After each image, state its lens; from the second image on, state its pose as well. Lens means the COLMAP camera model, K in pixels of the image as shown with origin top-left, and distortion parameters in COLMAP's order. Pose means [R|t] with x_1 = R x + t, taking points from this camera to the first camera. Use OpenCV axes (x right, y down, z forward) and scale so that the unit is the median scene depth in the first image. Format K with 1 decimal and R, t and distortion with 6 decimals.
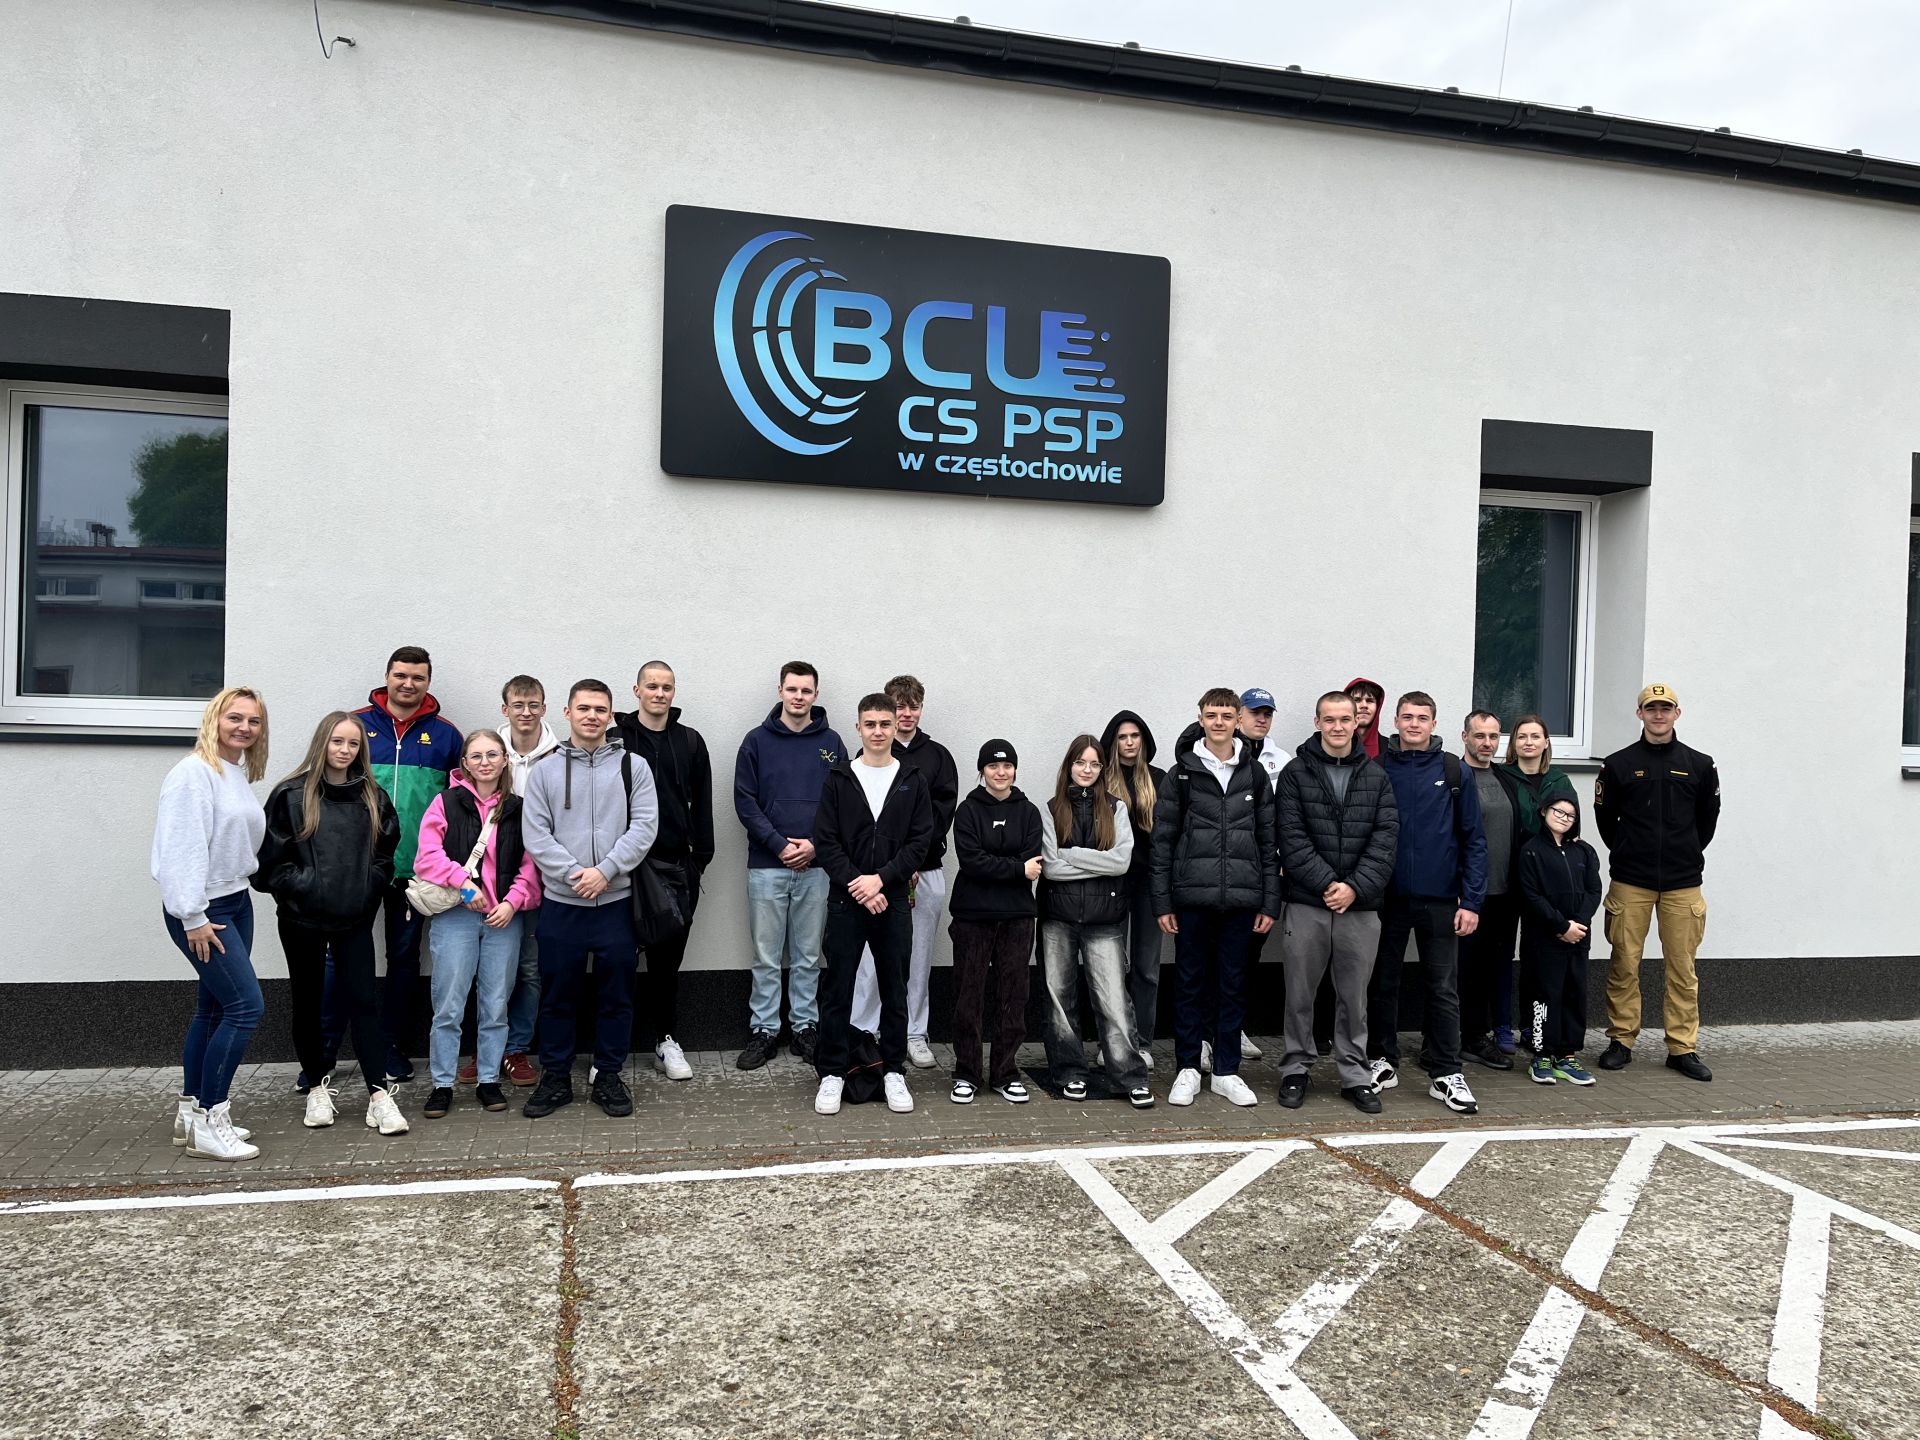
lens RADIAL K [[1469.2, 0, 954.7], [0, 1469.2, 629.1], [0, 0, 1]] dist [0.053009, -0.074622]
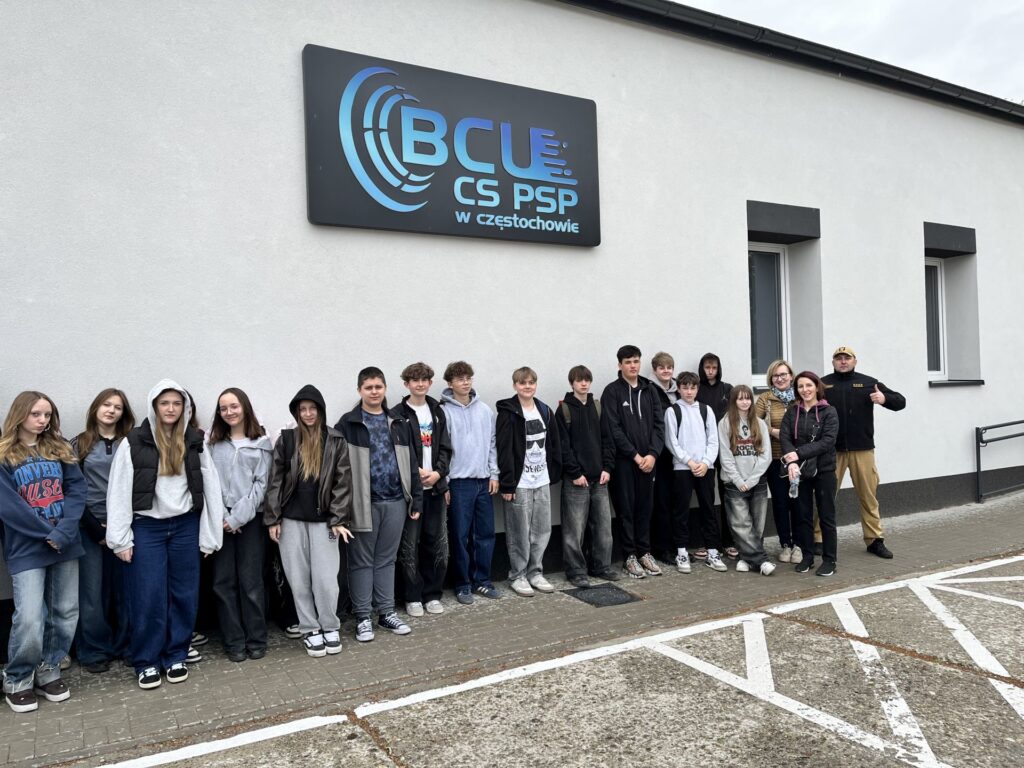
lens RADIAL K [[783.6, 0, 509.2], [0, 783.6, 335.5], [0, 0, 1]] dist [0.053009, -0.074622]
pose [[0.960636, -0.036410, 0.275412, -0.223395], [0.040353, 0.999148, -0.008663, 0.023644], [-0.274862, 0.019436, 0.961287, 0.174848]]
